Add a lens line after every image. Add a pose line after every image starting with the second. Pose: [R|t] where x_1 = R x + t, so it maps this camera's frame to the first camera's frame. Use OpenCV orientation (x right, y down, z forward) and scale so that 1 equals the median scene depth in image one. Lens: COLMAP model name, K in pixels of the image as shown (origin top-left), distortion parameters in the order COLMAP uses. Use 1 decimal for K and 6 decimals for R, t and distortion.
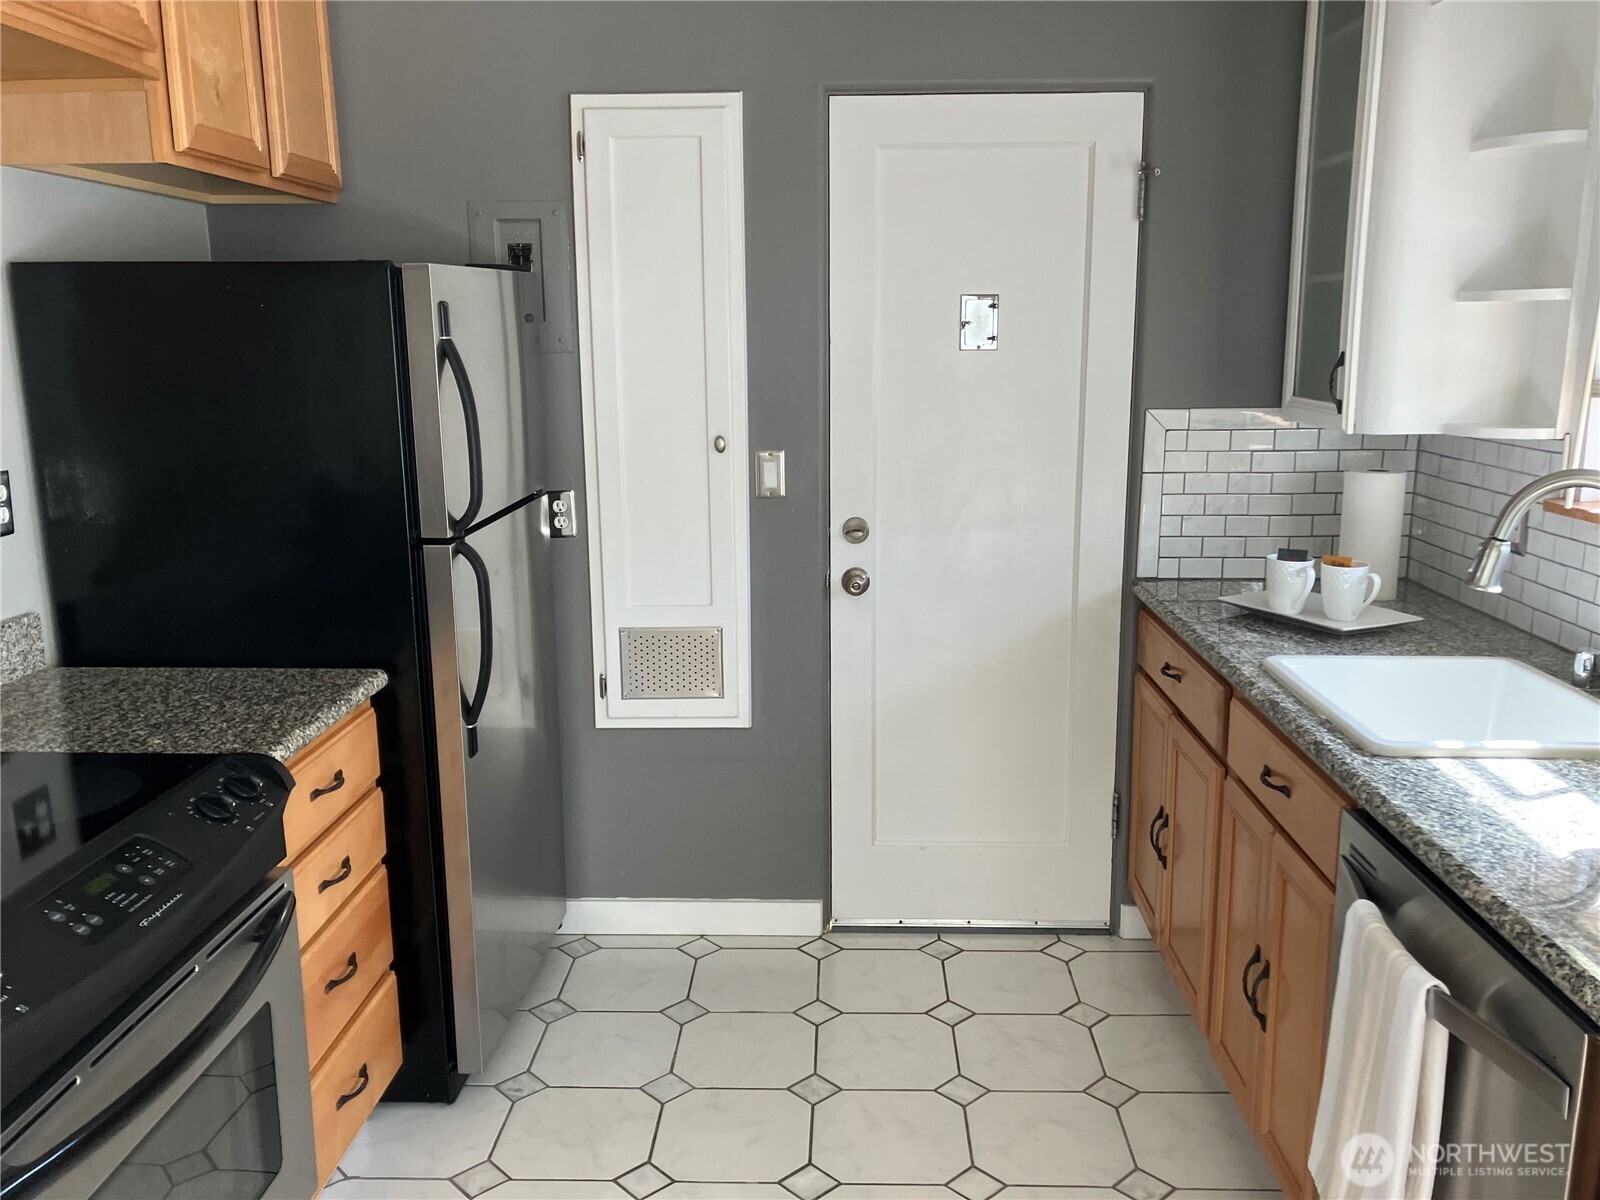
lens RADIAL K [[1308.2, 0, 827.9], [0, 1308.2, 605.5], [0, 0, 1]] dist [0.015141, -0.002555]
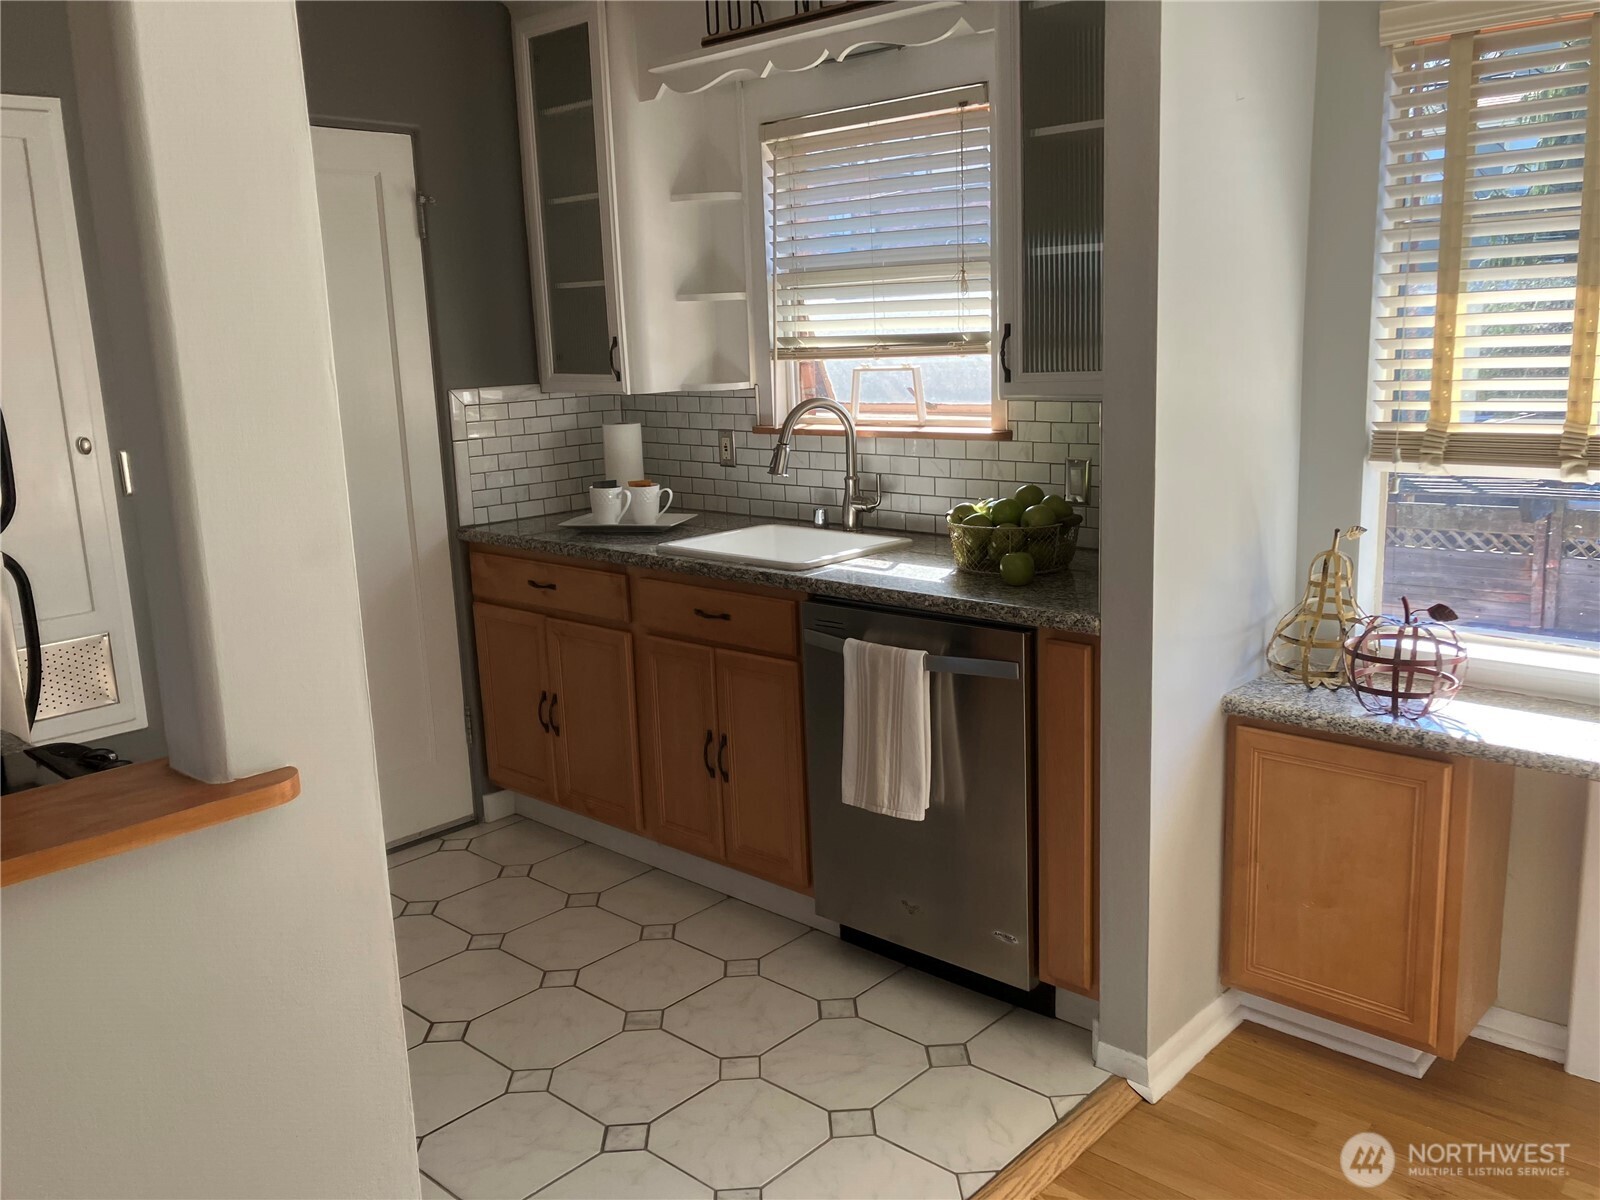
lens RADIAL K [[1308.2, 0, 809.3], [0, 1308.2, 611.2], [0, 0, 1]] dist [0.015141, -0.002555]
pose [[0.660989, -0.173451, 0.730074, -0.494216], [0.181845, 0.980944, 0.068415, 0.034338], [-0.728029, 0.087538, 0.679935, -0.079540]]
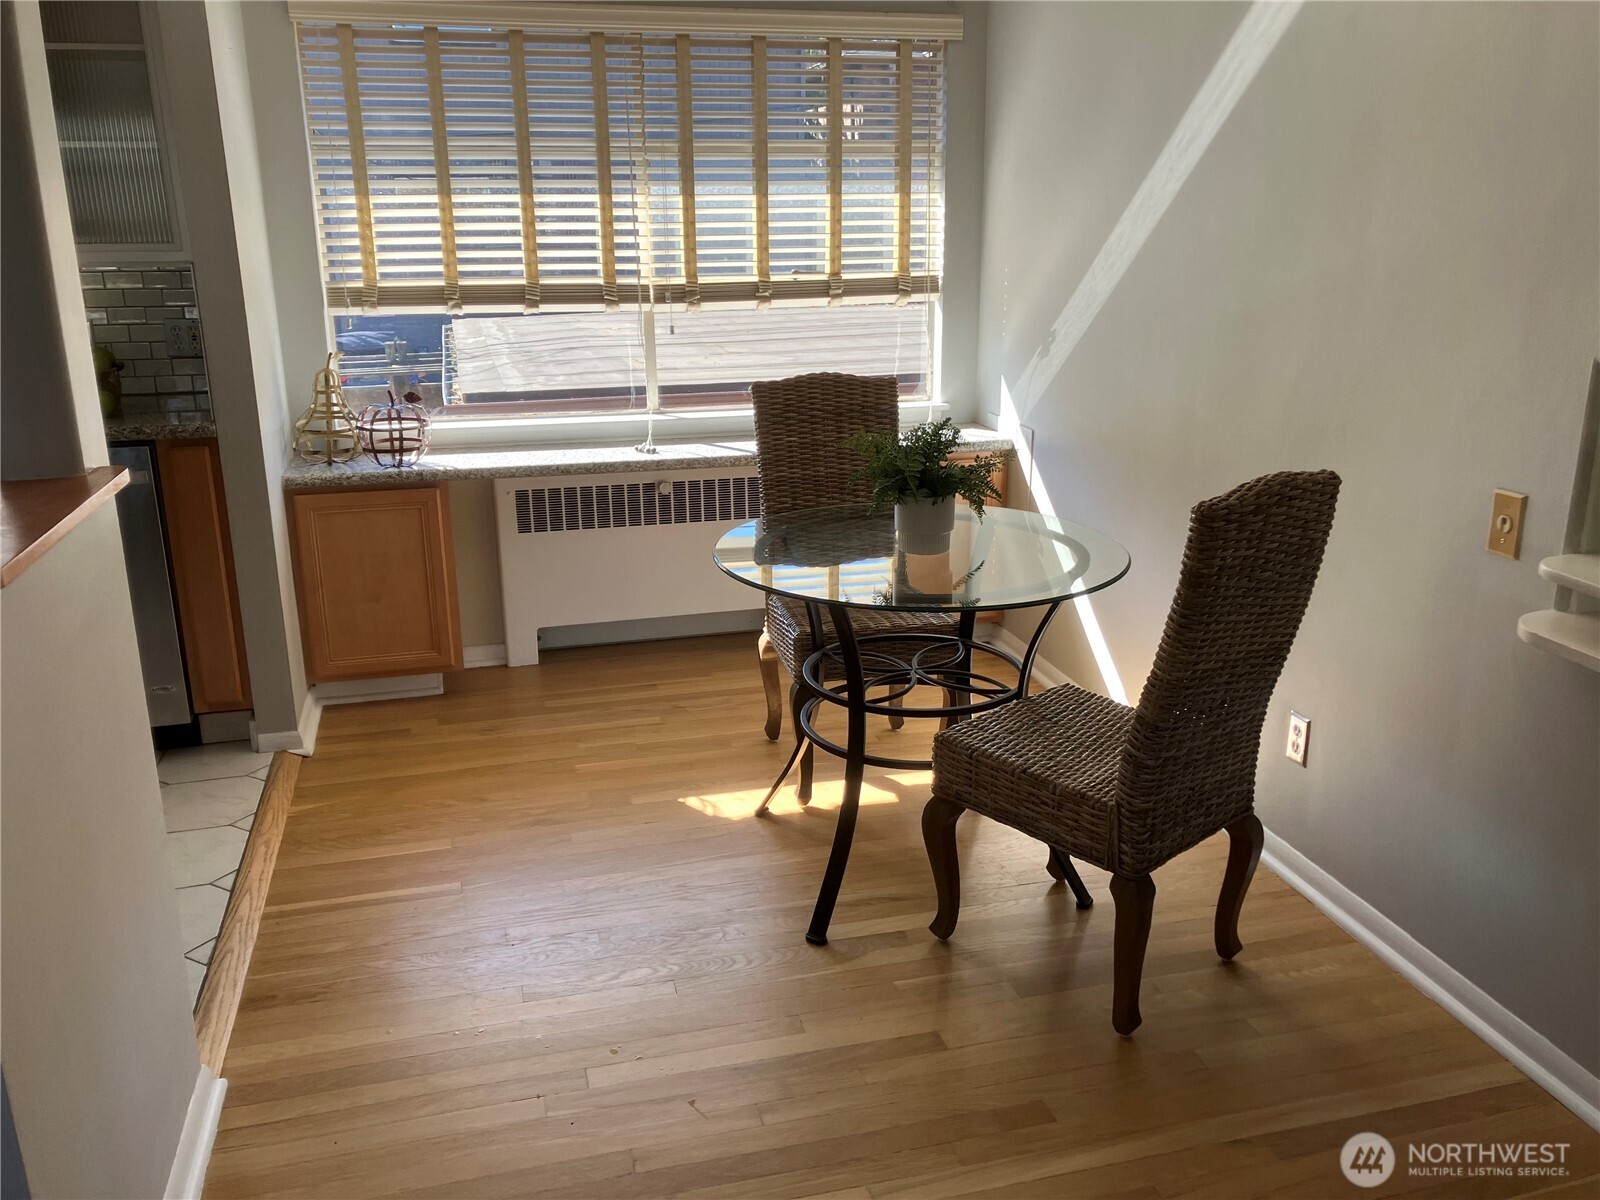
lens RADIAL K [[1308.2, 0, 818.9], [0, 1308.2, 590.2], [0, 0, 1]] dist [0.015141, -0.002555]
pose [[-0.273659, -0.267698, 0.923823, -1.020008], [0.199702, 0.923742, 0.326832, -0.007238], [-0.940866, 0.273930, -0.199331, 0.121939]]
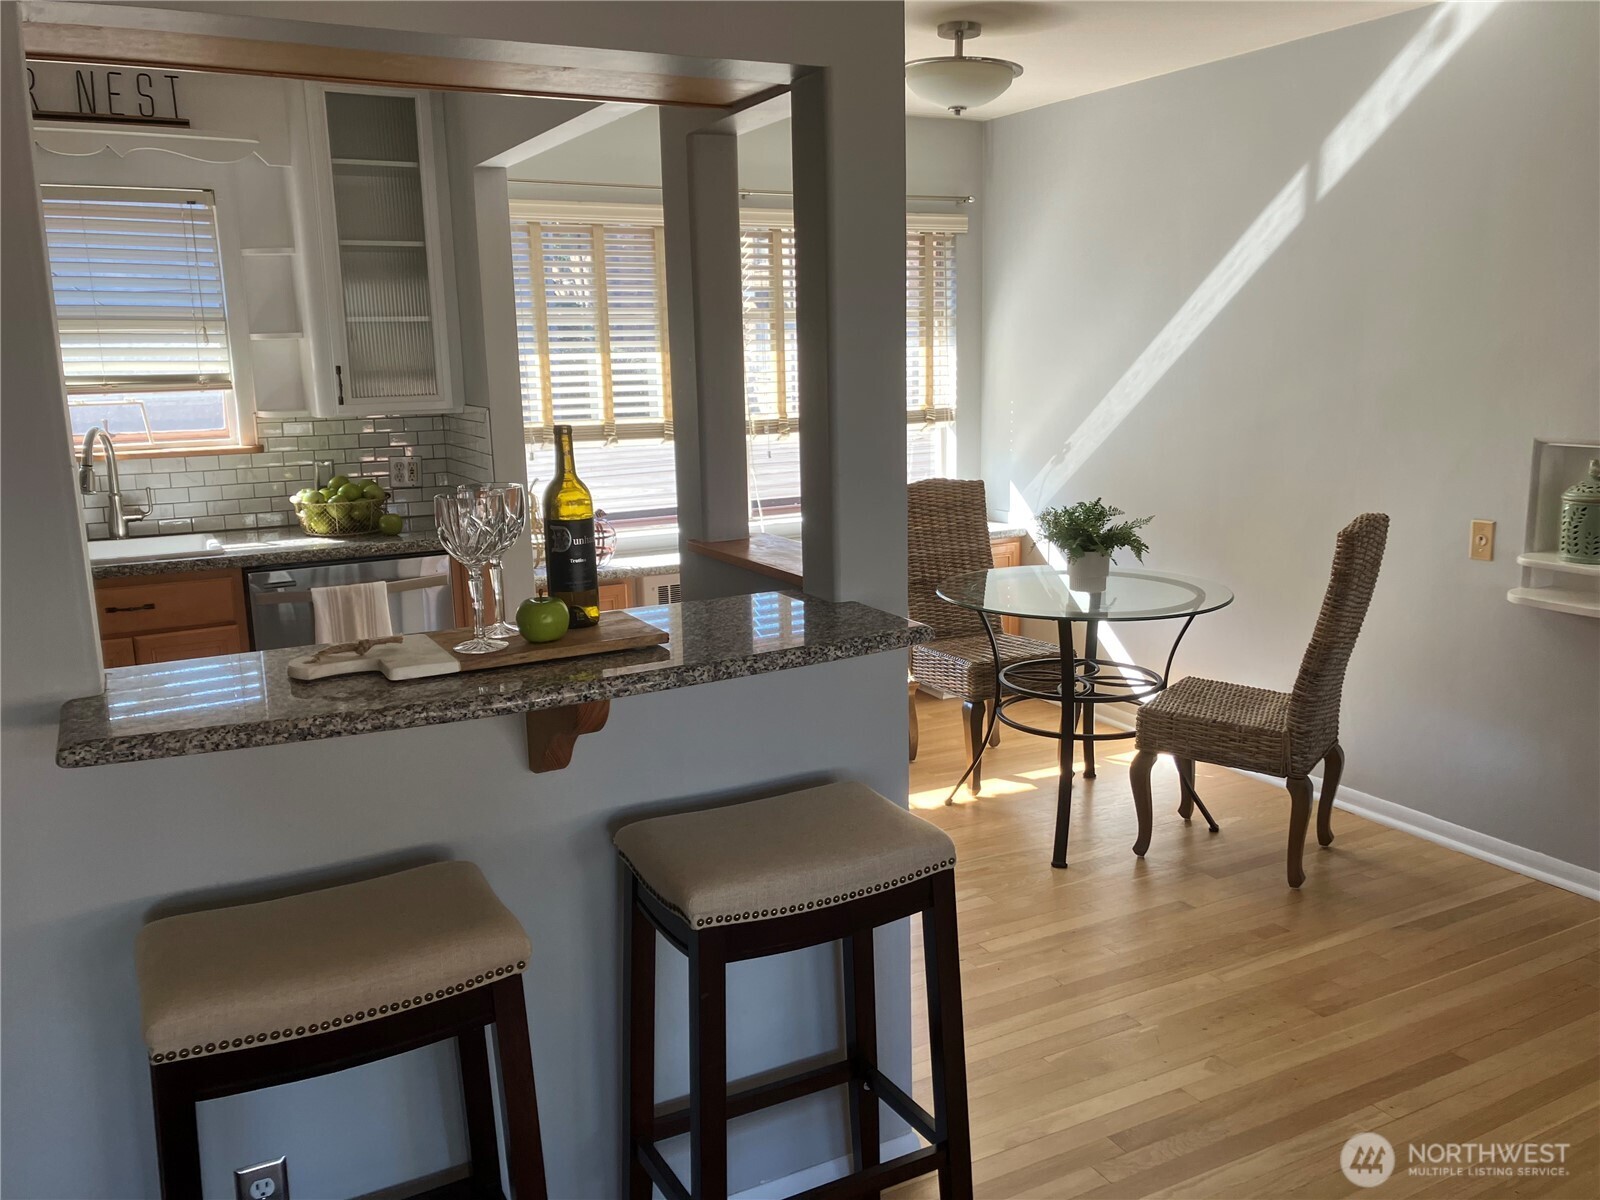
lens RADIAL K [[1308.2, 0, 802.9], [0, 1308.2, 624.7], [0, 0, 1]] dist [0.015141, -0.002555]
pose [[-0.487620, -0.167416, 0.856854, -1.188131], [0.197415, 0.934879, 0.295006, -0.139479], [-0.850443, 0.313007, -0.422815, 0.712976]]
